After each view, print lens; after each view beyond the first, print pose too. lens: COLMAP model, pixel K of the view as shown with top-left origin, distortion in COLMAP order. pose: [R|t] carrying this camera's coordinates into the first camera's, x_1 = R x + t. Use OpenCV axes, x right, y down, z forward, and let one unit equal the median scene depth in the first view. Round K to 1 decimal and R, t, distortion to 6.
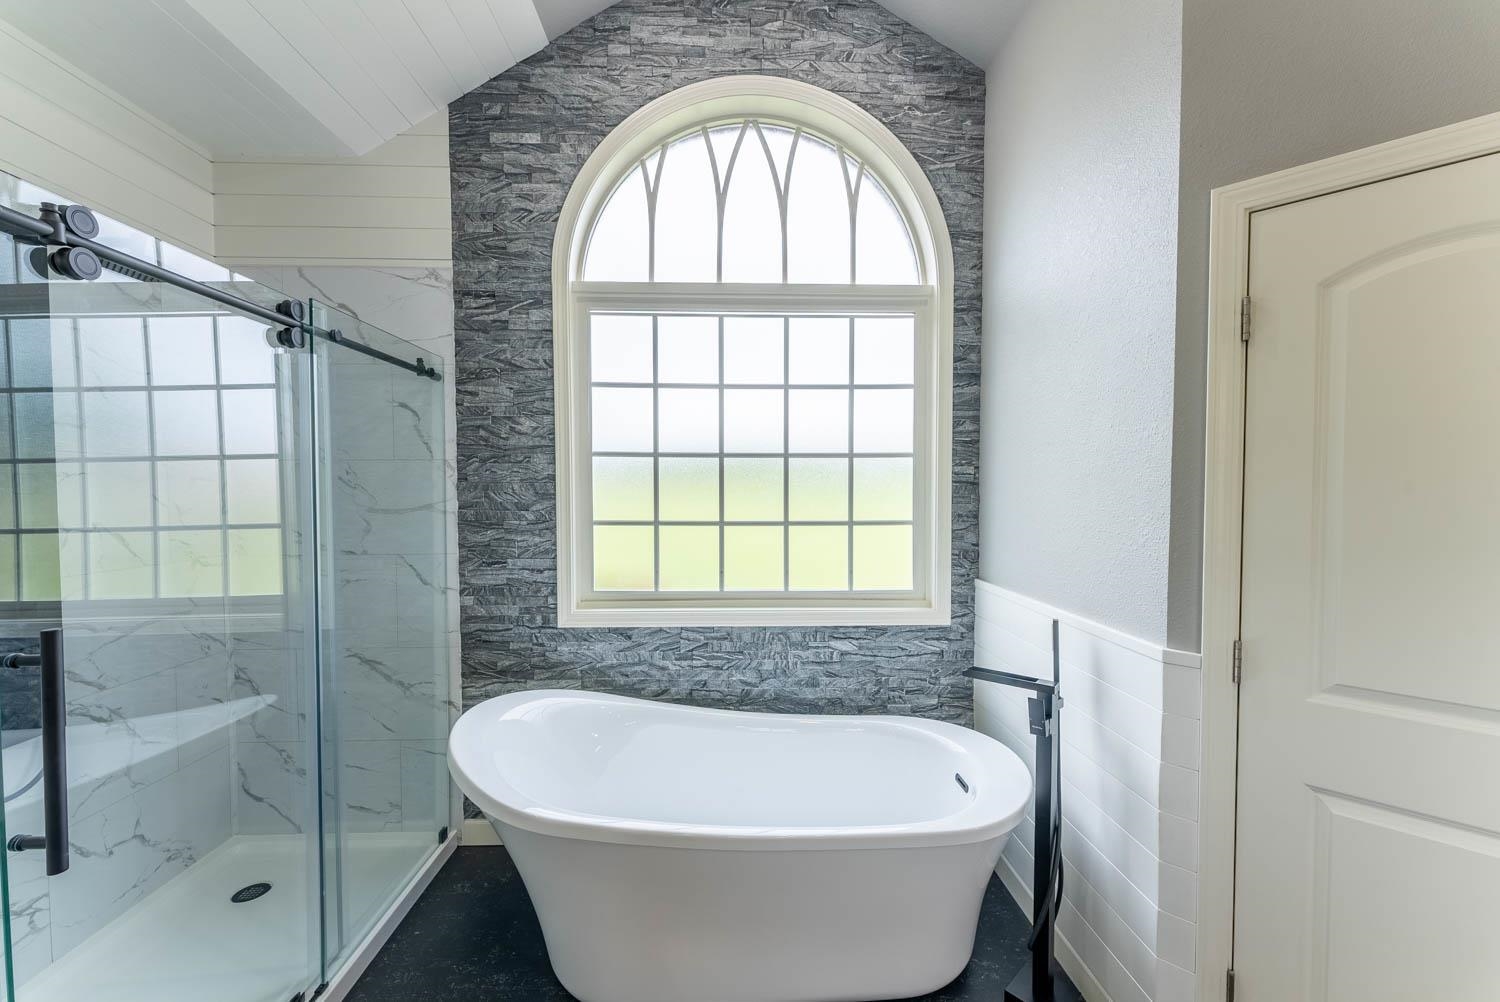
lens RADIAL K [[604.7, 0, 745.3], [0, 604.7, 506.0], [0, 0, 1]] dist [-0.004286, 0.000231]
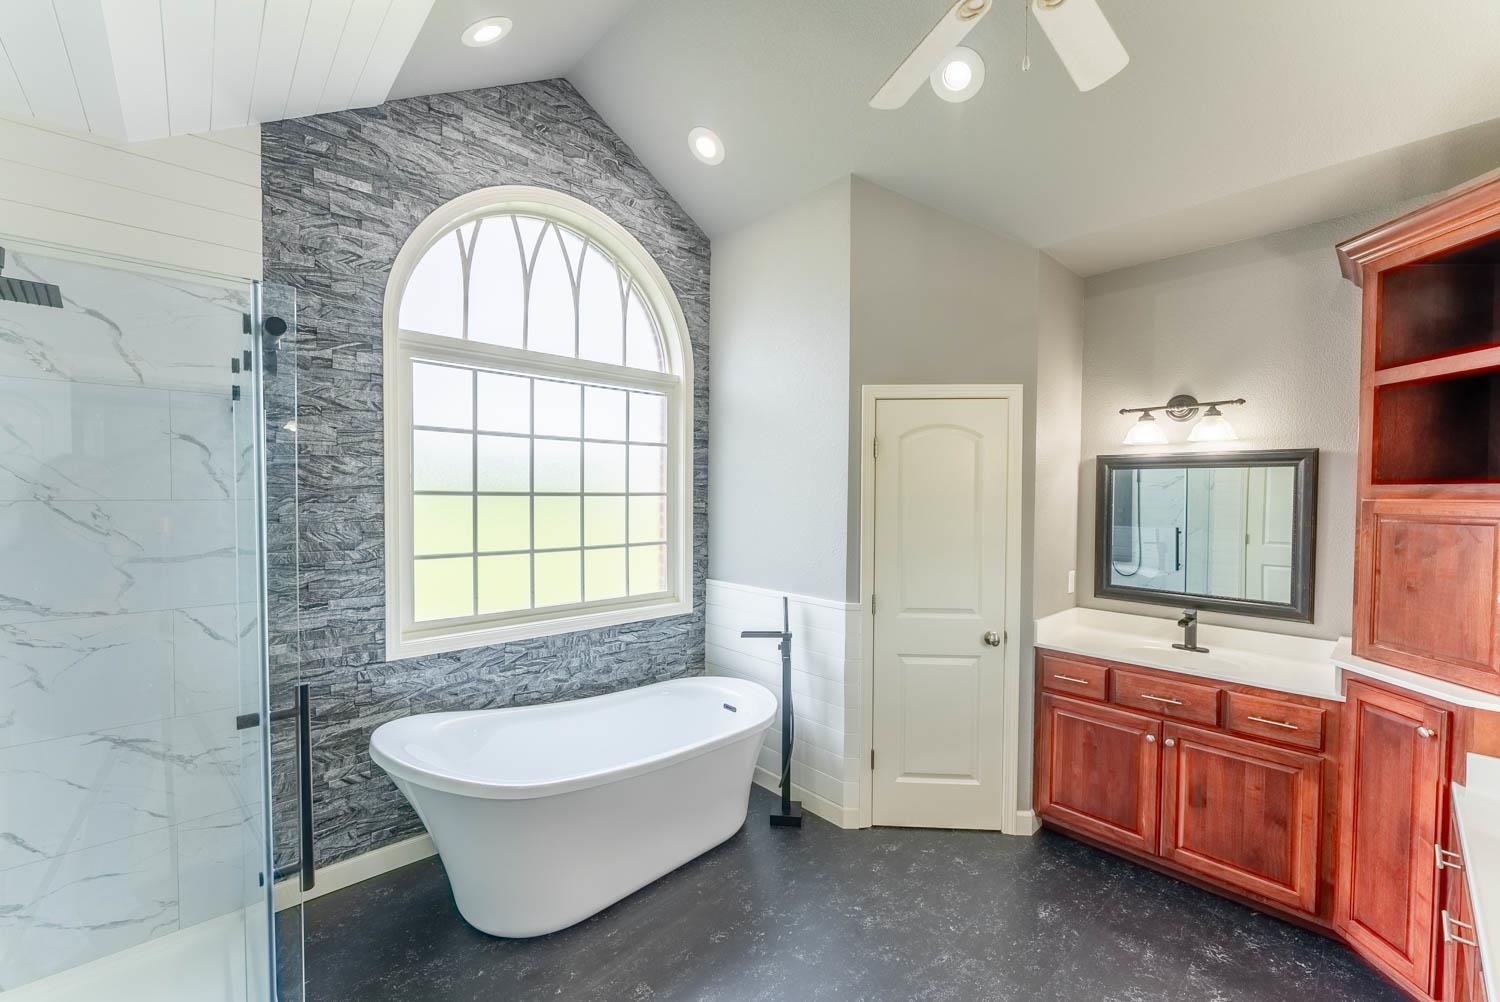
lens RADIAL K [[604.7, 0, 755.5], [0, 604.7, 501.9], [0, 0, 1]] dist [-0.004286, 0.000231]
pose [[0.752085, -0.004329, 0.659052, -0.514691], [0.014403, 0.999848, -0.009868, -0.052382], [-0.658909, 0.016914, 0.752033, -0.196739]]
